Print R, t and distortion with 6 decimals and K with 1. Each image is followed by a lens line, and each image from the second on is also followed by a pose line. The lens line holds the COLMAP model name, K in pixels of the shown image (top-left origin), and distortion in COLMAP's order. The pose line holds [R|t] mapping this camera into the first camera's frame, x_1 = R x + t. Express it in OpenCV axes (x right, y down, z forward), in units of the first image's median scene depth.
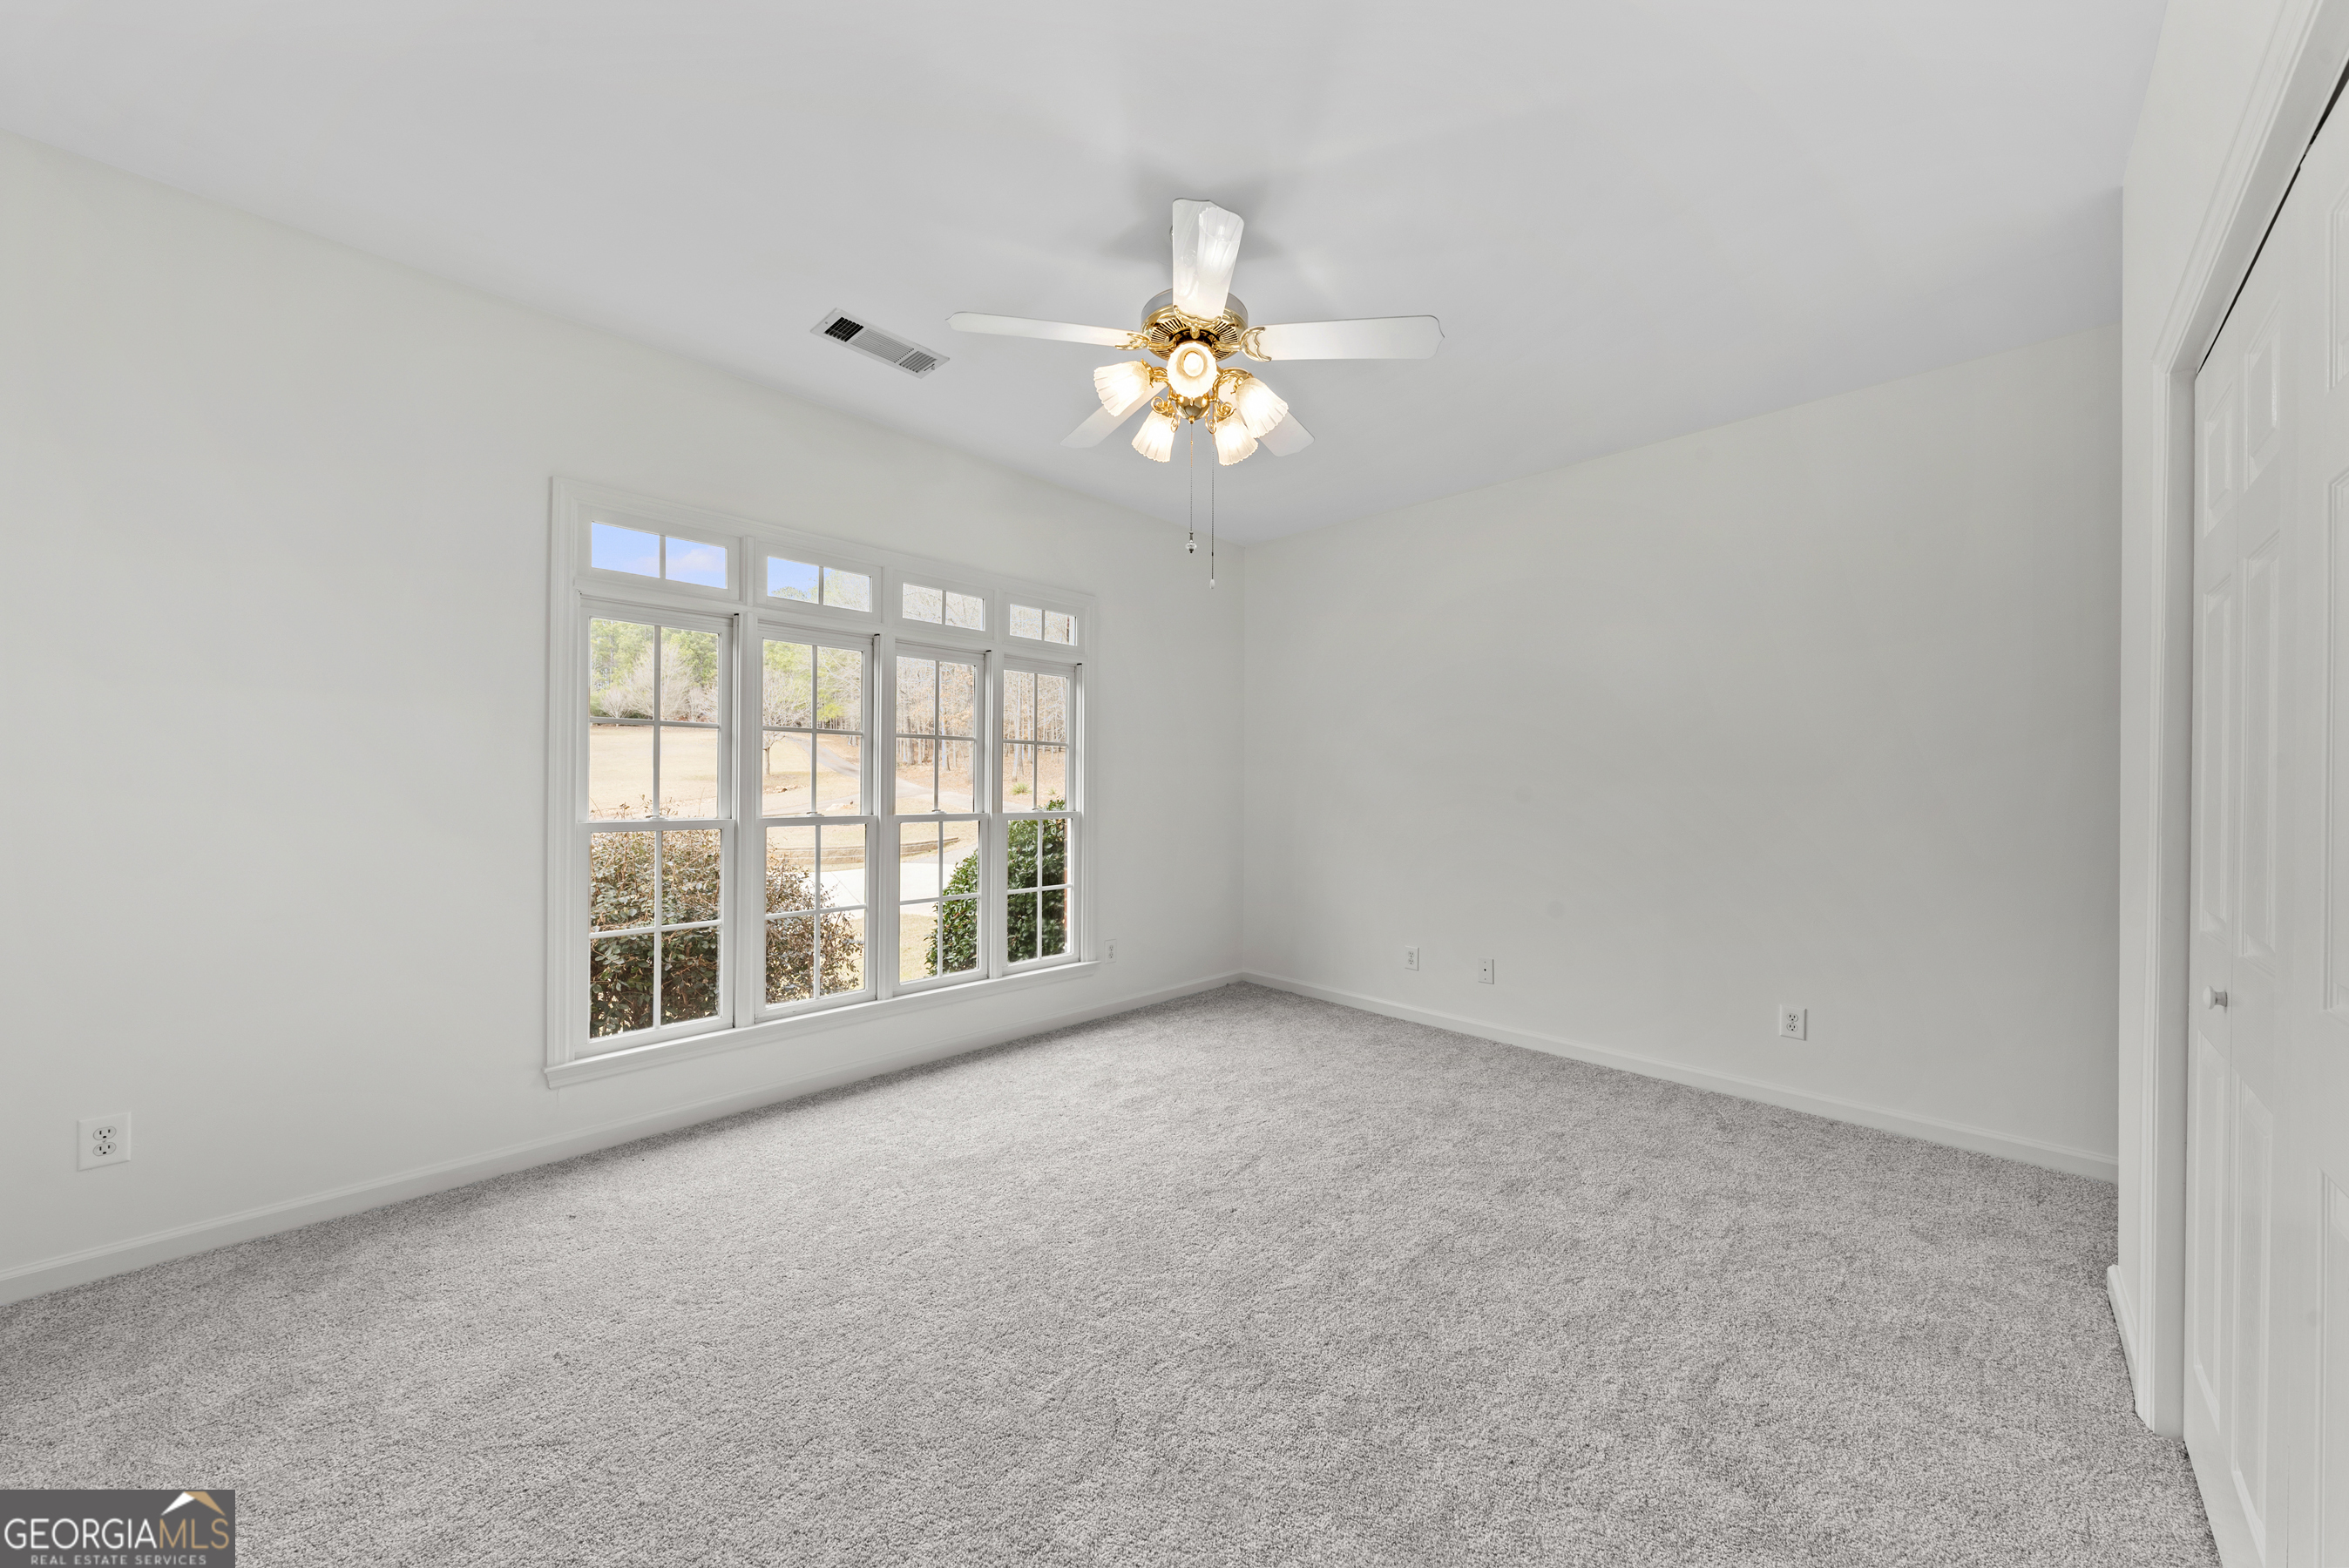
lens RADIAL K [[805.8, 0, 1176.1], [0, 805.8, 789.5], [0, 0, 1]] dist [-0.000206, -0.000032]
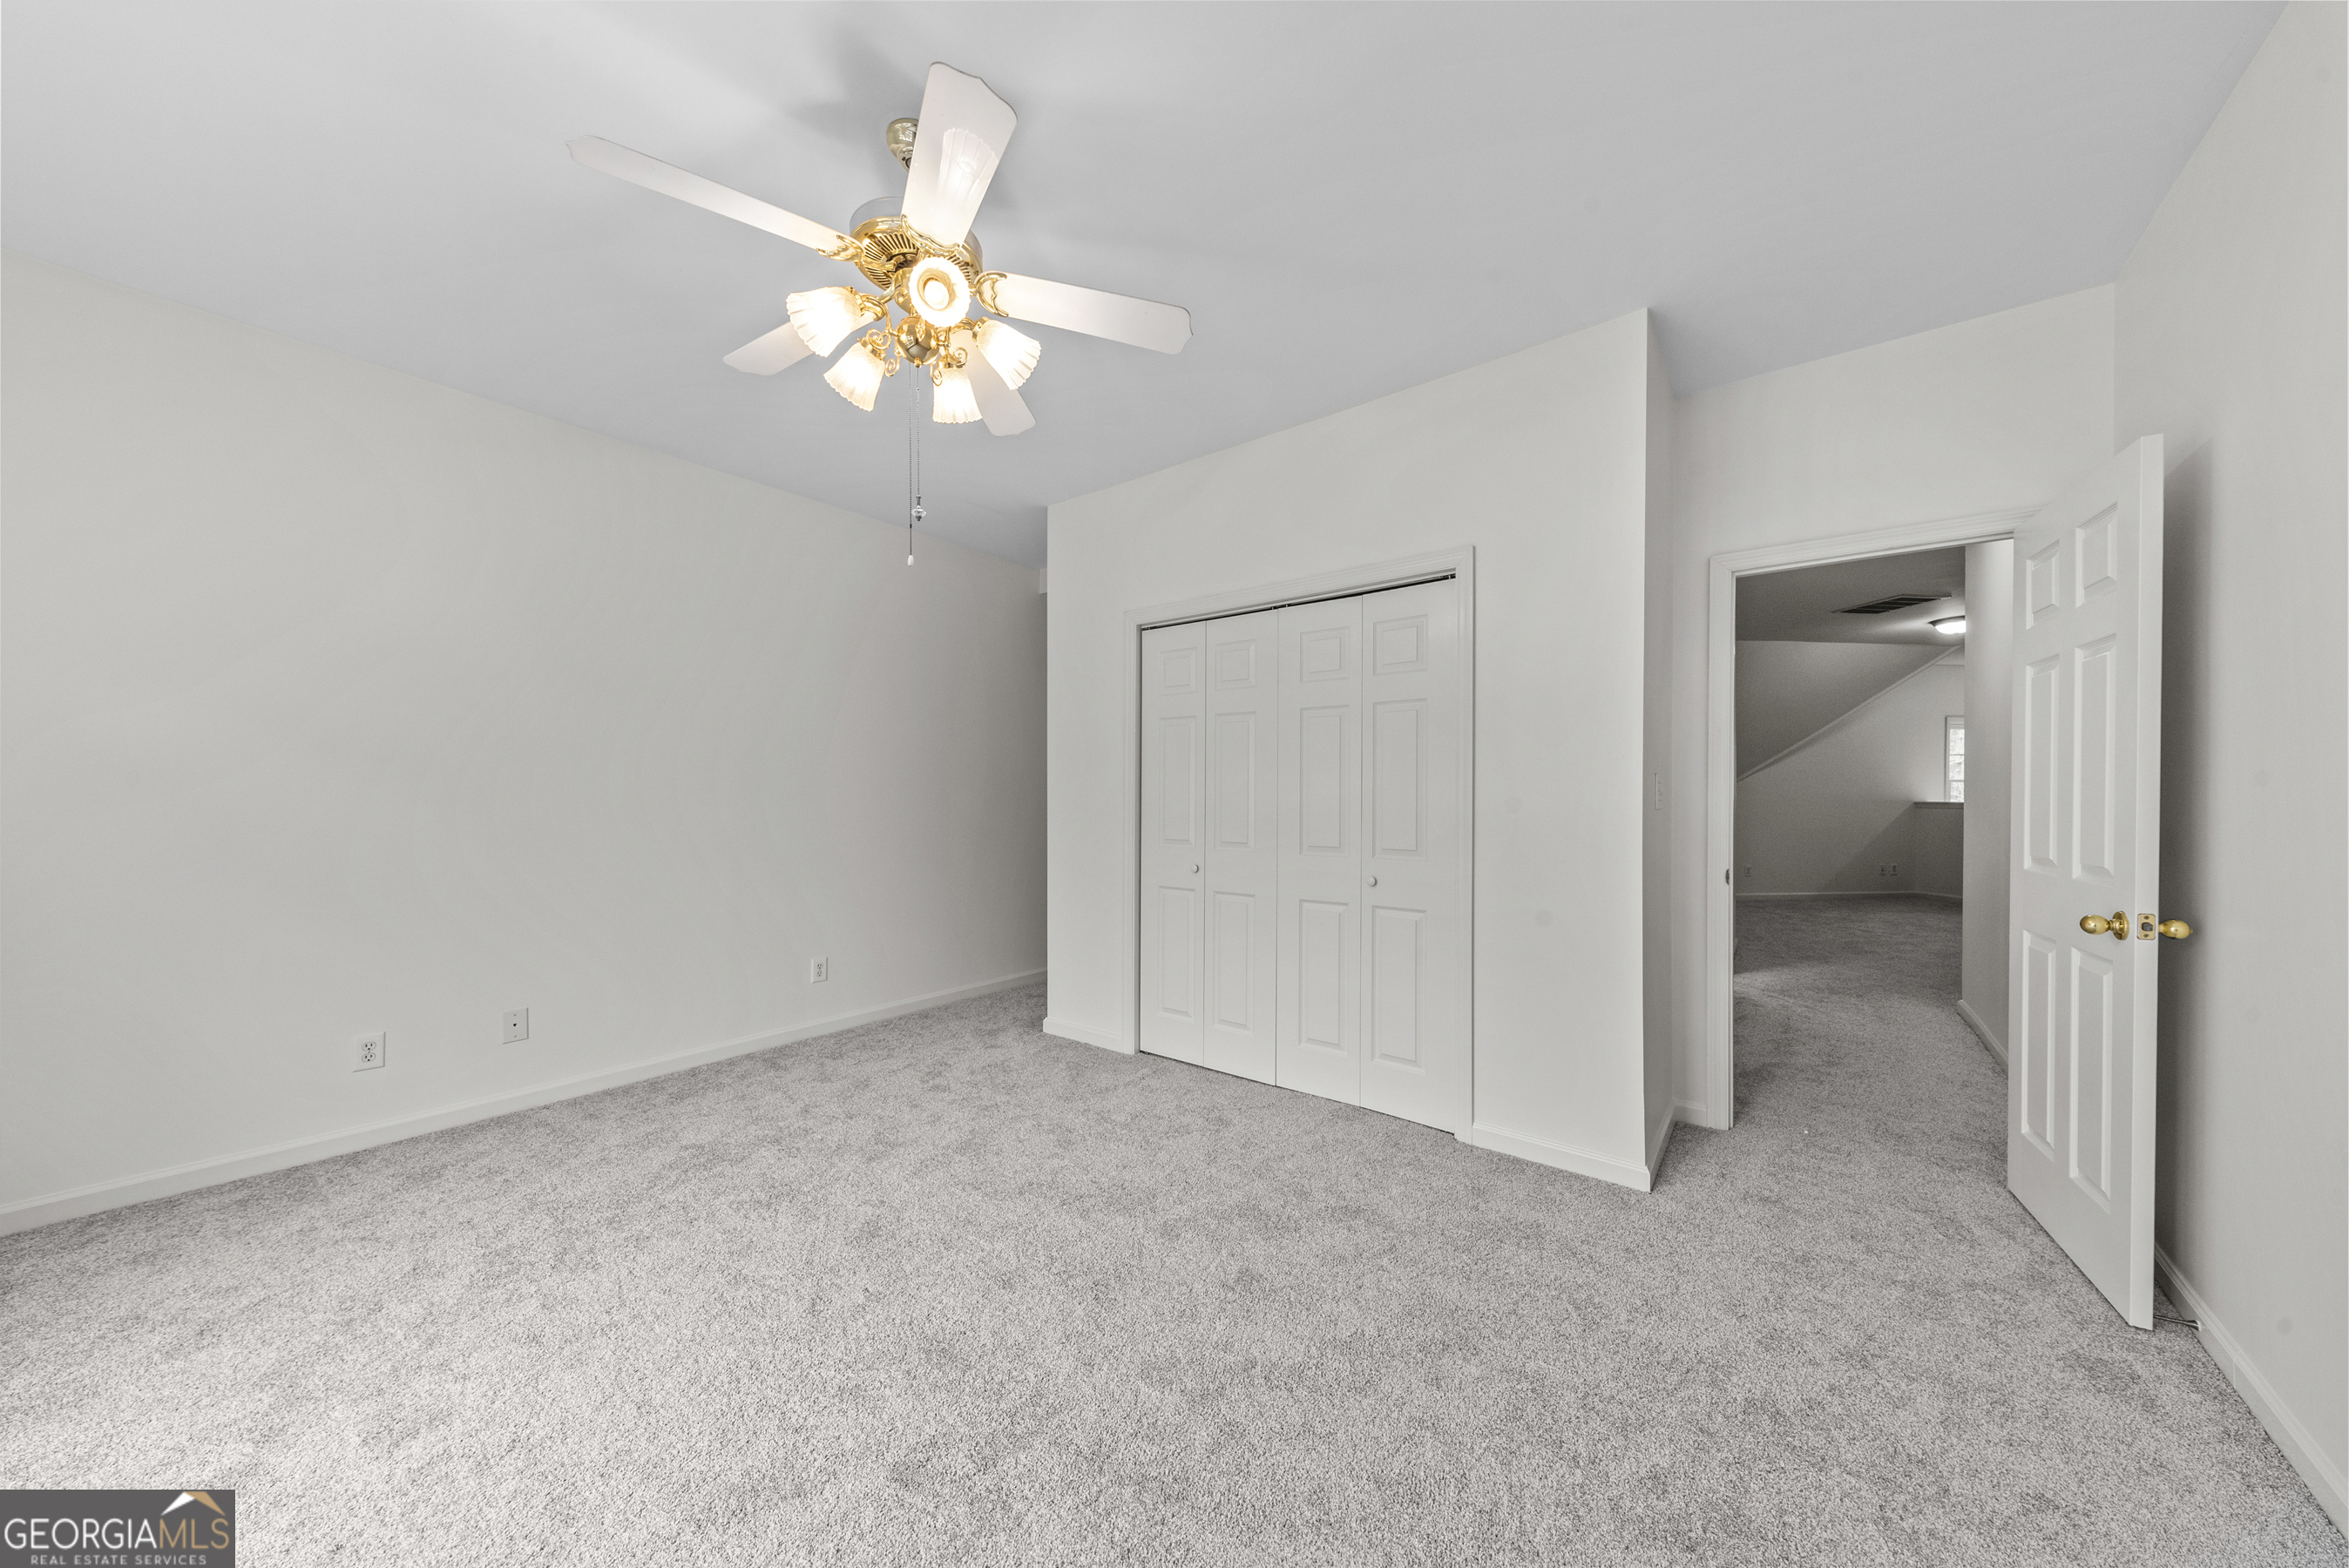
lens RADIAL K [[805.8, 0, 1176.1], [0, 805.8, 789.5], [0, 0, 1]] dist [-0.000206, -0.000032]
pose [[-0.127101, -0.004036, 0.991882, -0.547902], [0.002728, 0.999987, 0.004418, -0.009375], [-0.991886, 0.003268, -0.127089, 0.520501]]
